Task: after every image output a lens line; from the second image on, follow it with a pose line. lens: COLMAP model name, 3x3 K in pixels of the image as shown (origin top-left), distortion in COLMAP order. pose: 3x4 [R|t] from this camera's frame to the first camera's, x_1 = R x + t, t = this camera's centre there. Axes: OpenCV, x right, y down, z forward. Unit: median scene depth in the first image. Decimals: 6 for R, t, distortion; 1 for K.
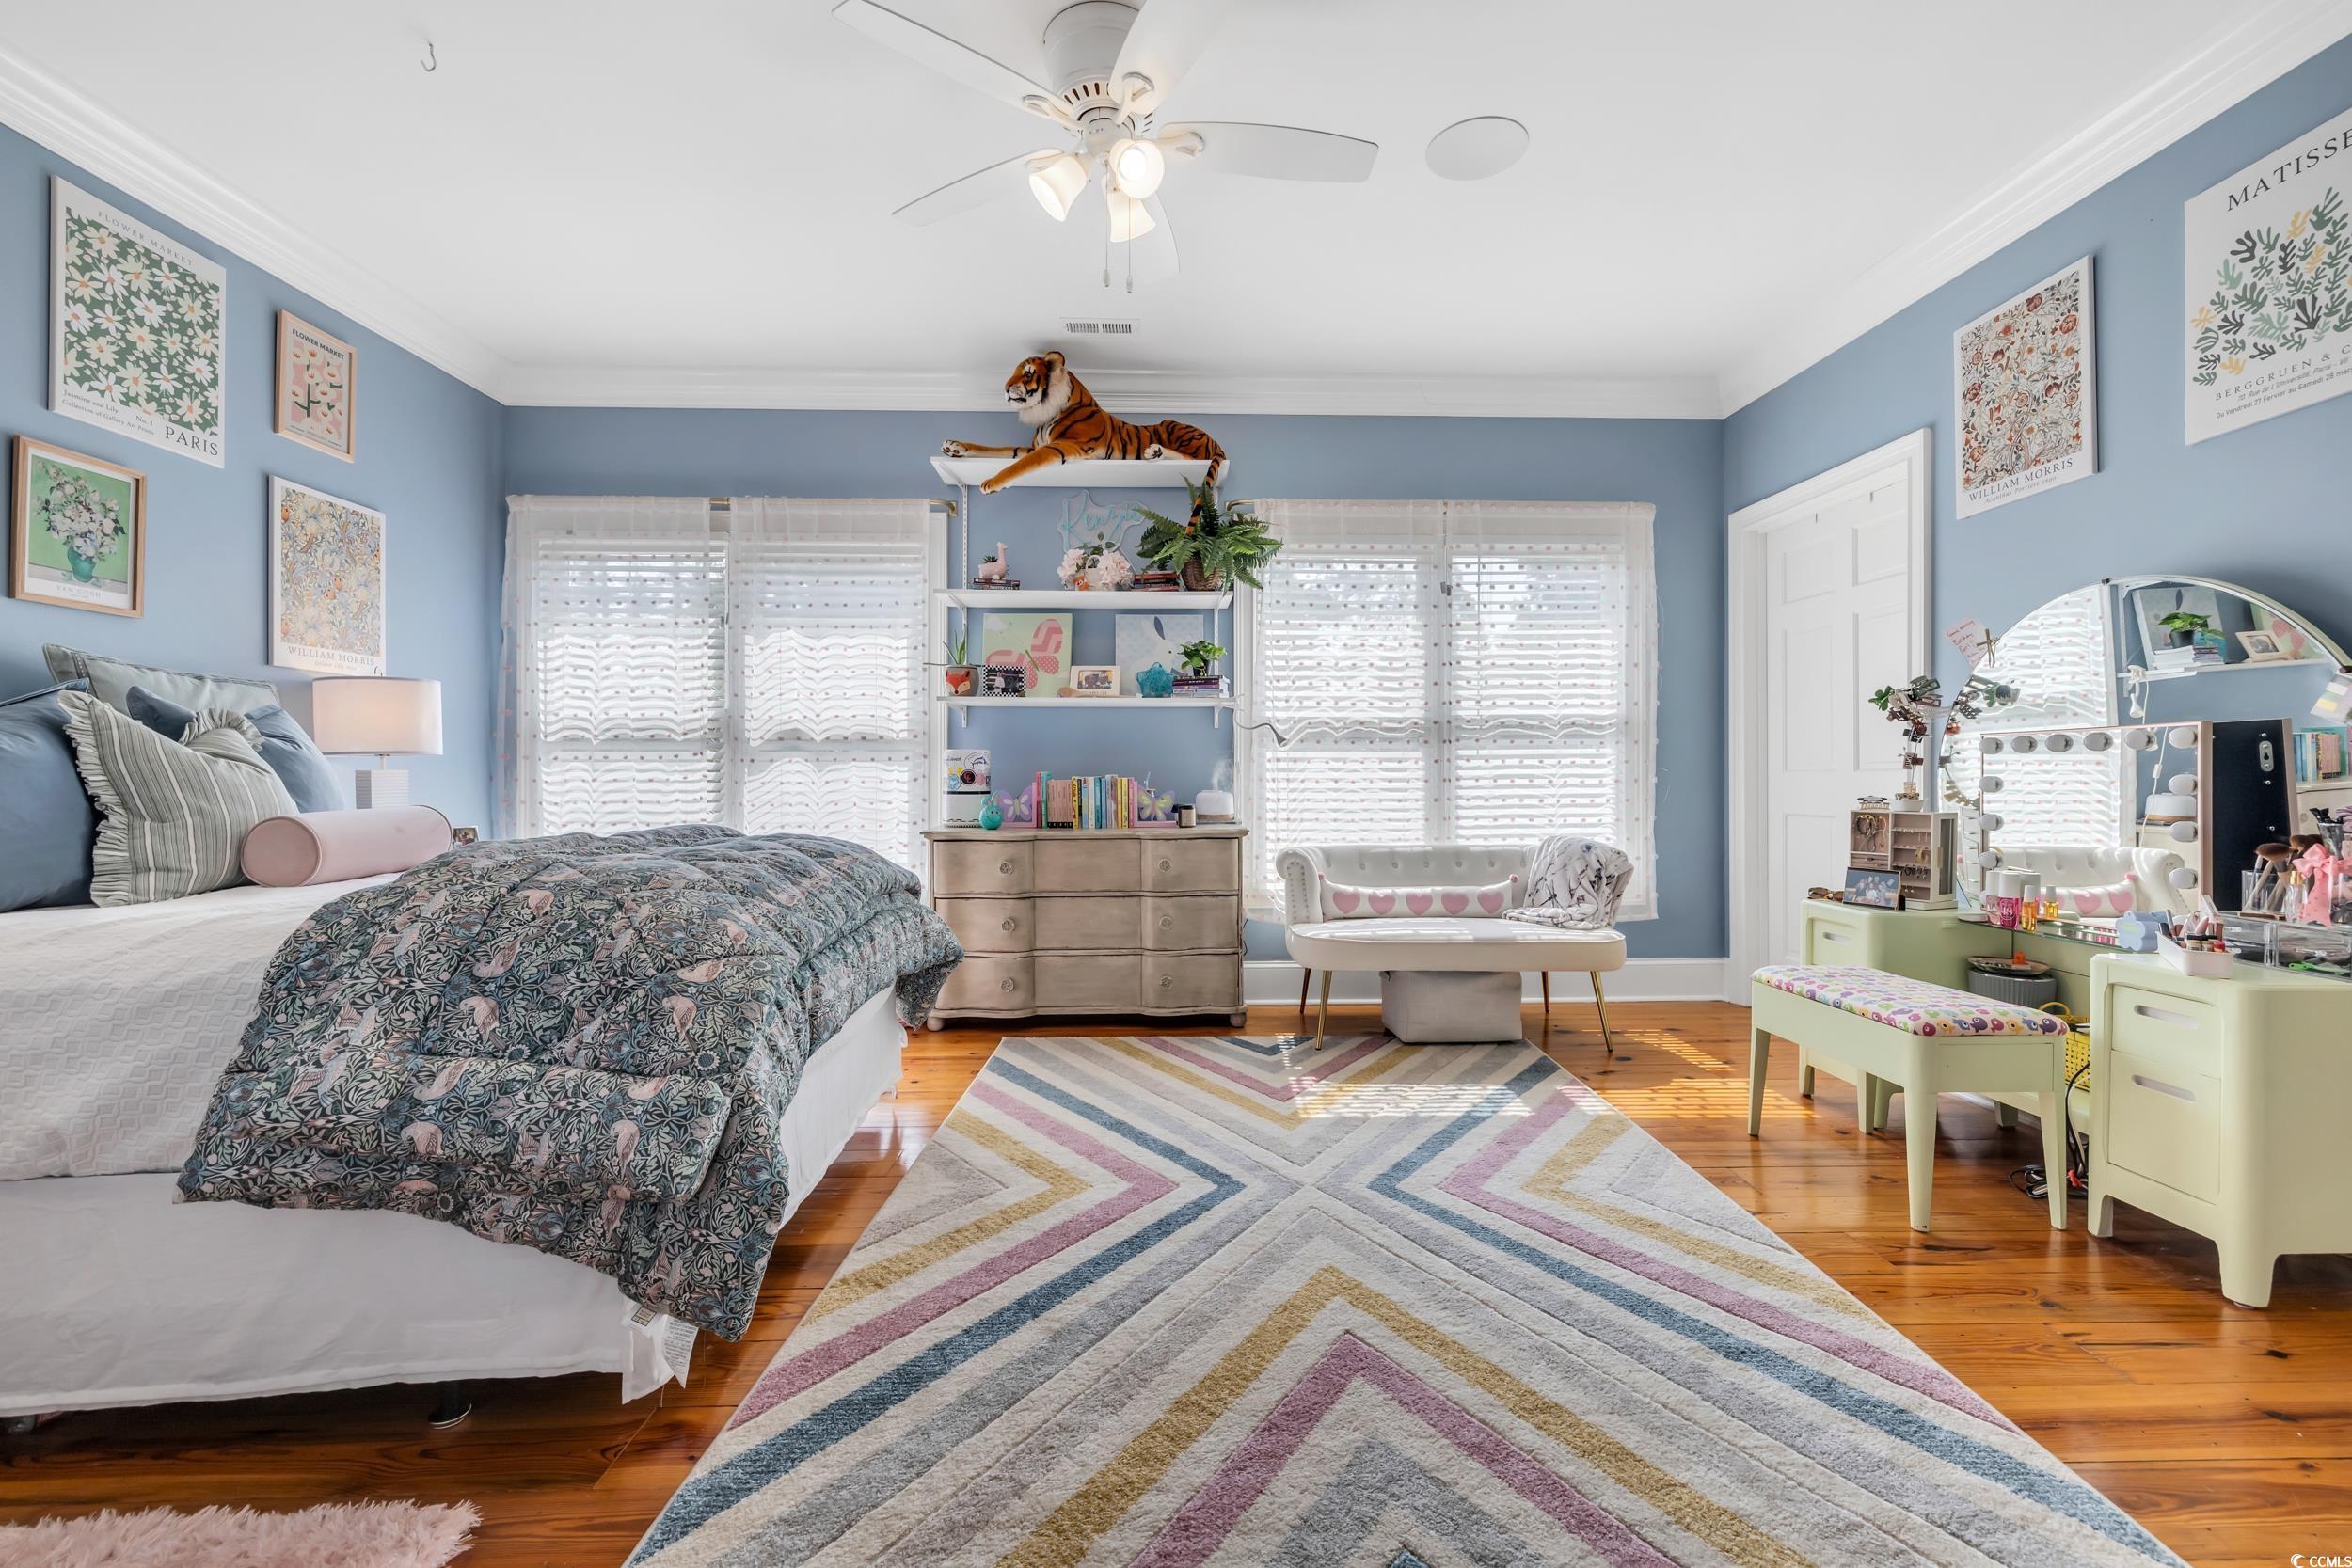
lens RADIAL K [[987.1, 0, 1186.7], [0, 987.1, 776.9], [0, 0, 1]] dist [-0.000516, -0.000117]
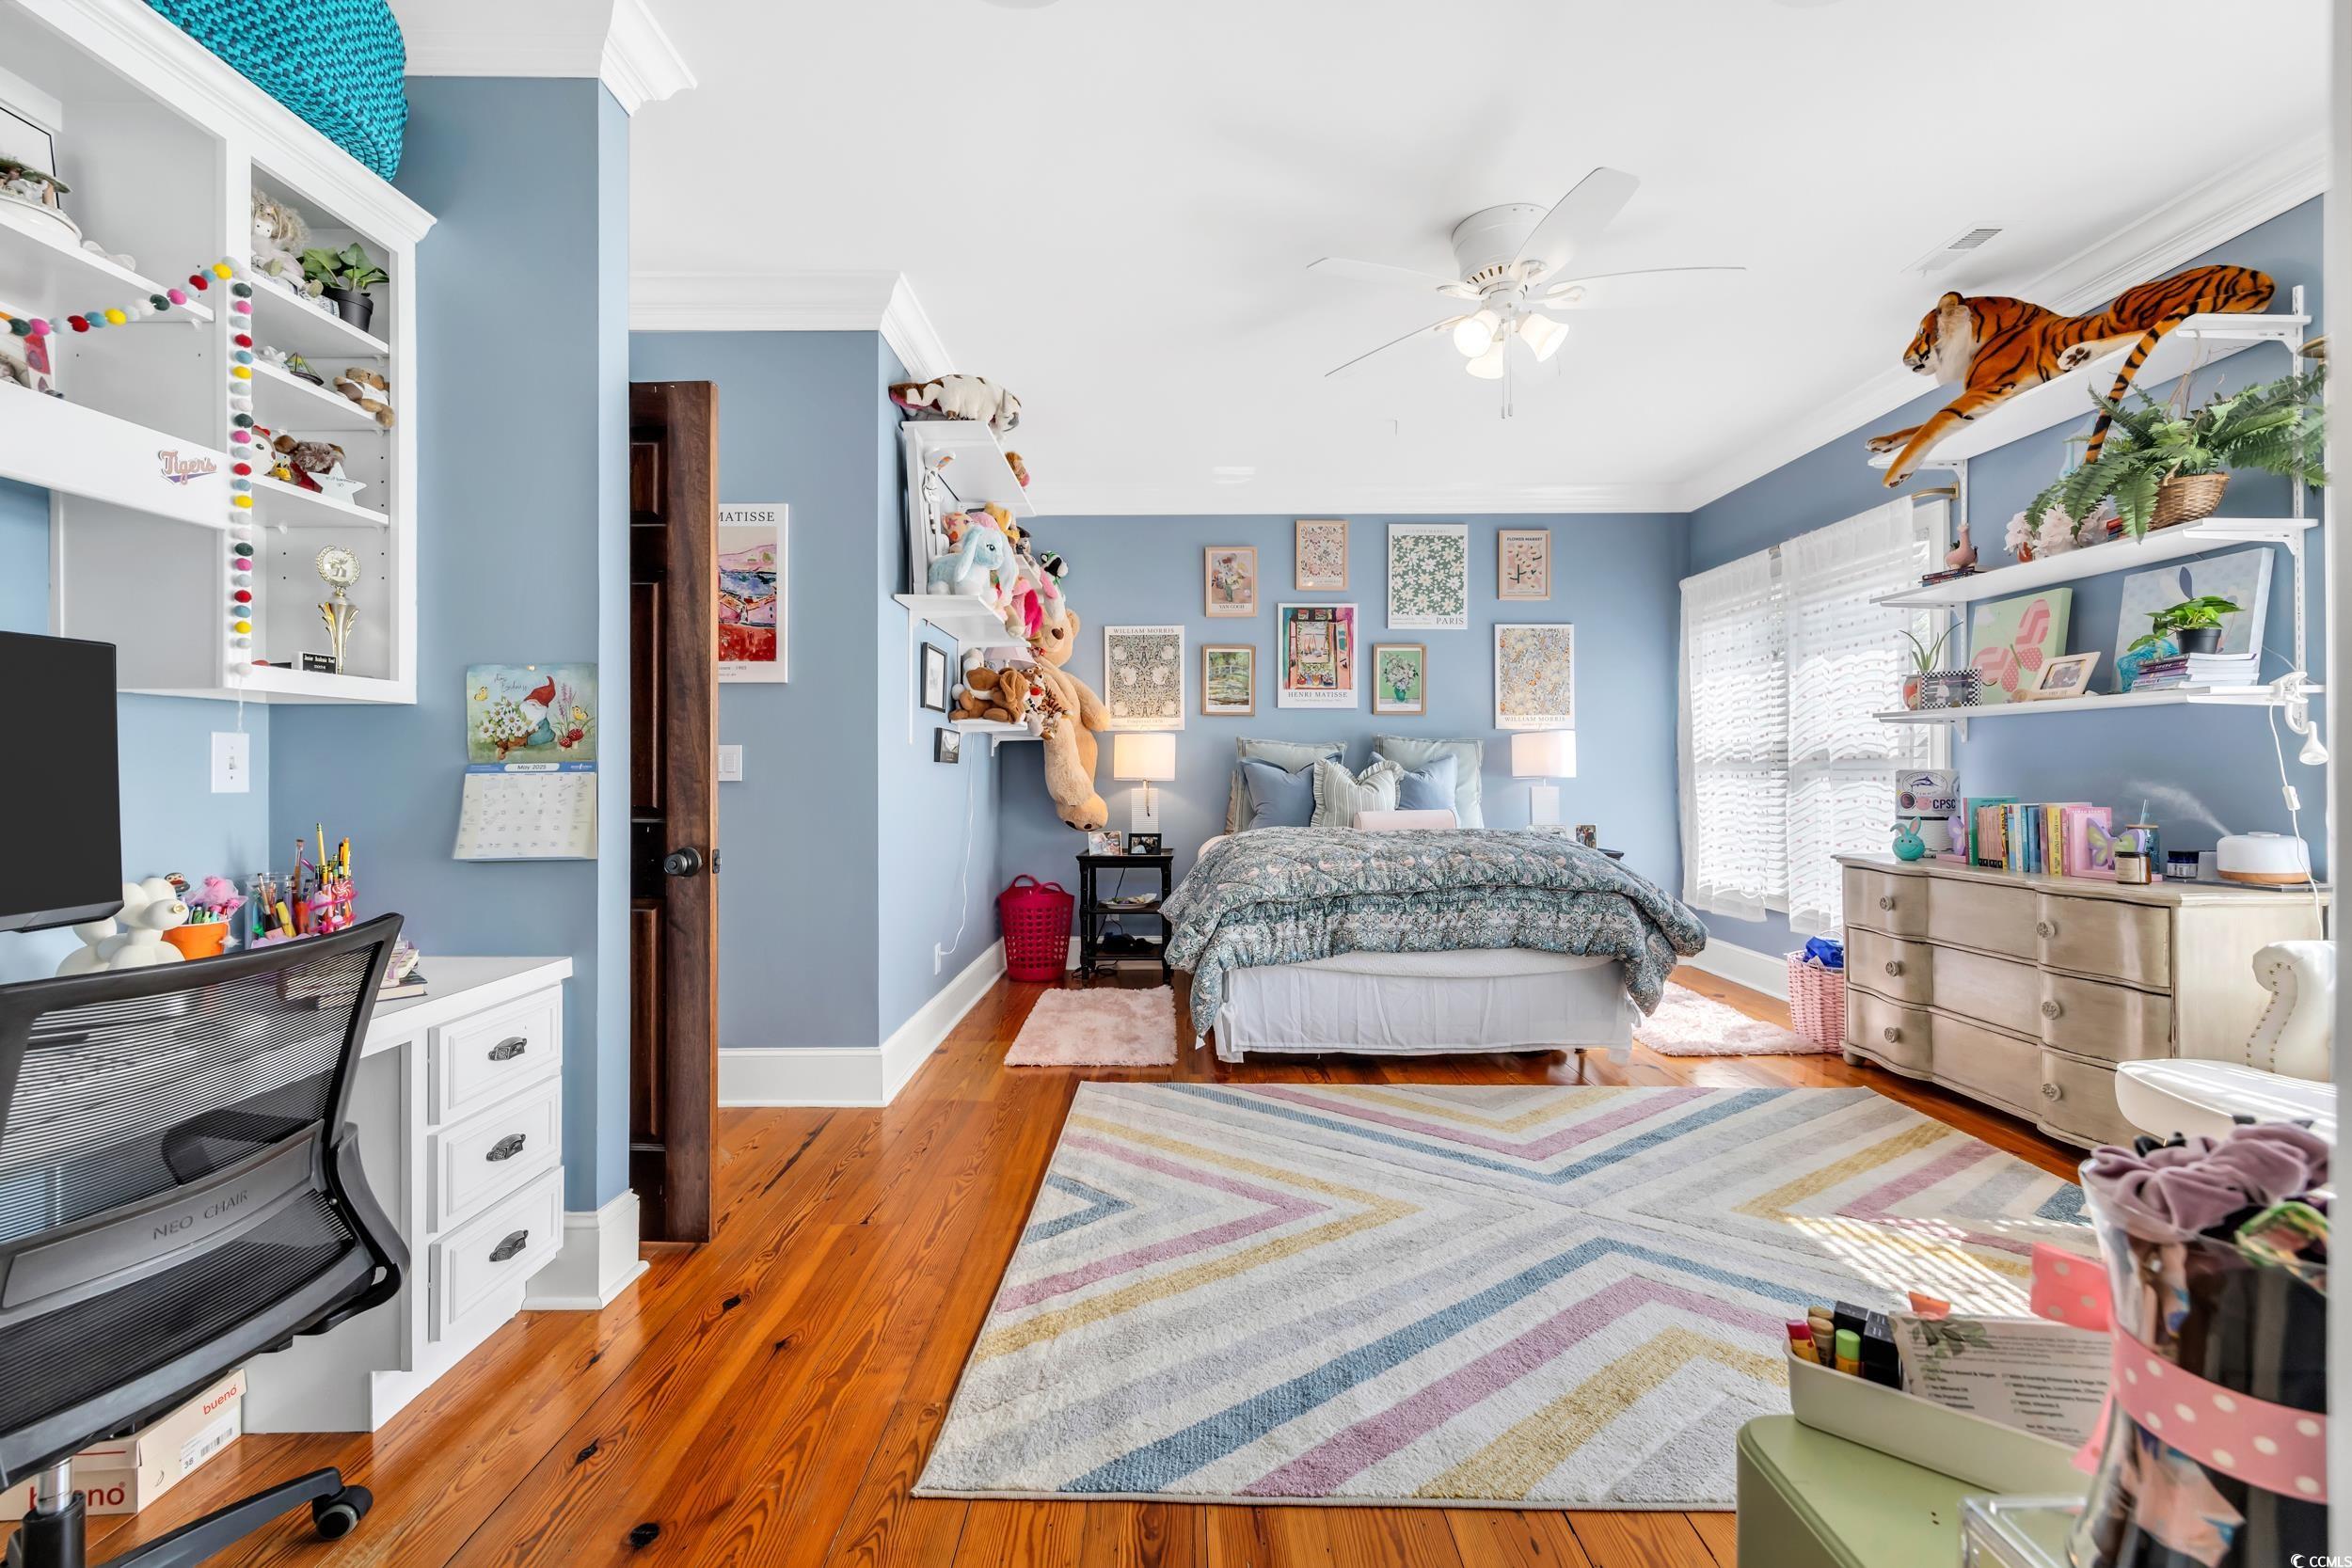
lens RADIAL K [[987.1, 0, 1186.7], [0, 987.1, 776.9], [0, 0, 1]] dist [-0.000516, -0.000117]
pose [[-0.023572, 0.006077, -0.999704, 0.850306], [0.004018, 0.999974, 0.005984, -0.035840], [0.999714, -0.003876, -0.023596, 0.446822]]
